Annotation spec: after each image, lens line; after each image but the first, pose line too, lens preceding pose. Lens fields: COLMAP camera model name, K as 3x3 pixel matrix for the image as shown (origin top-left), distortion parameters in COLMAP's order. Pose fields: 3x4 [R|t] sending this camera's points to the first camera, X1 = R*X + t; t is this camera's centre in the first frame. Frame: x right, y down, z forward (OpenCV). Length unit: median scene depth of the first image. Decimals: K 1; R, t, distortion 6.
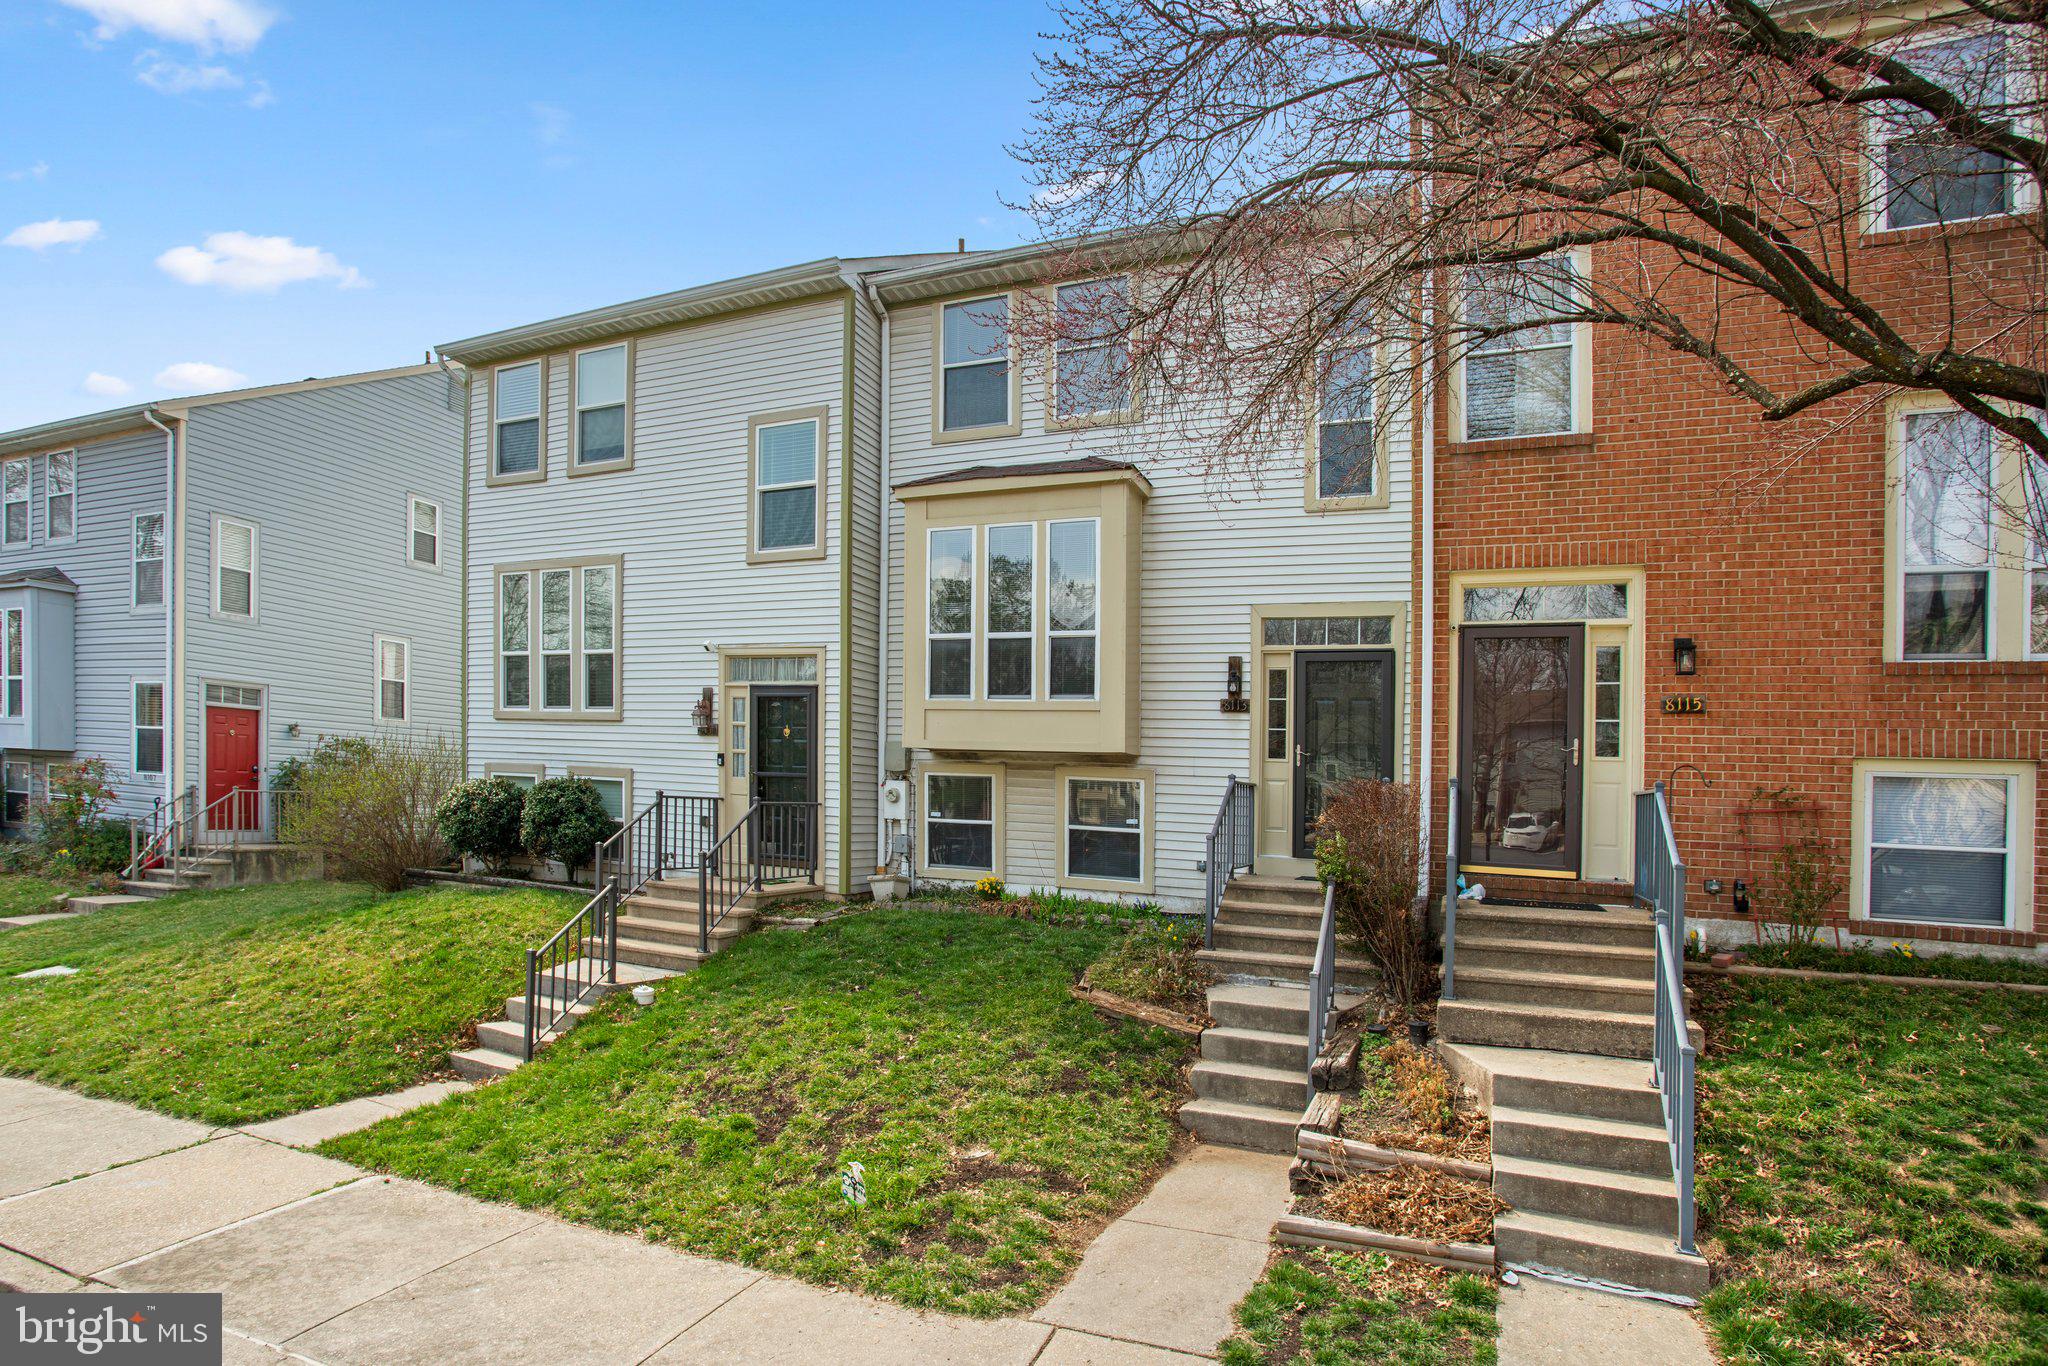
lens RADIAL K [[1009.3, 0, 1023.1], [0, 1009.3, 689.9], [0, 0, 1]] dist [-0.069818, 0.041277]
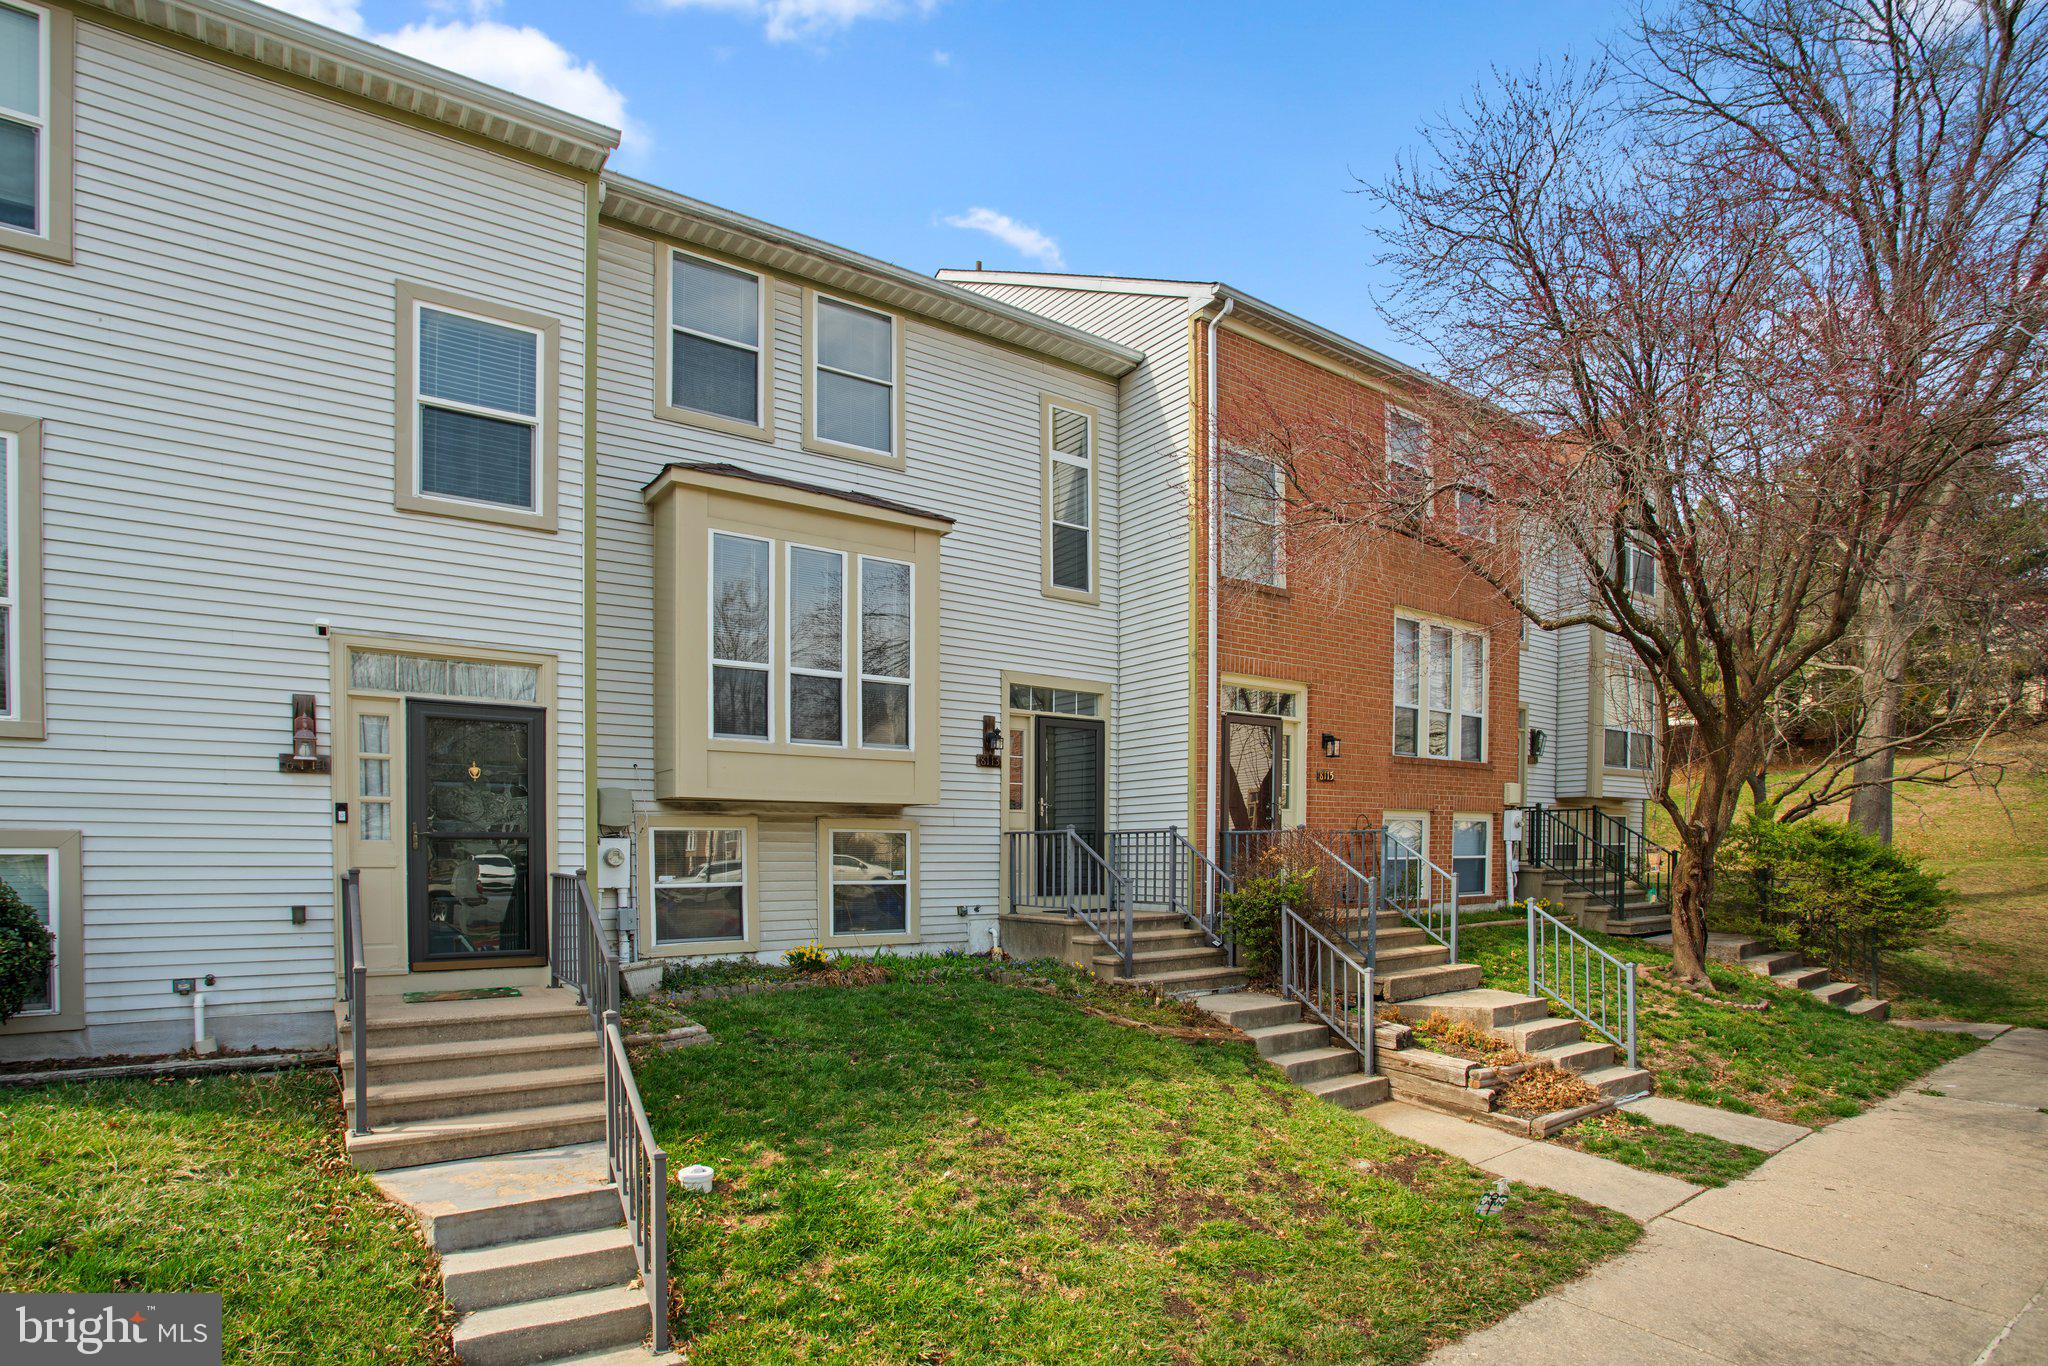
lens RADIAL K [[1000.8, 0, 1021.0], [0, 1000.8, 720.3], [0, 0, 1]] dist [-0.022759, 0.000024]
pose [[0.557761, 0.064769, 0.827470, -0.638299], [-0.067009, 0.997210, -0.032888, 0.004689], [-0.827292, -0.037104, 0.560545, 0.343217]]
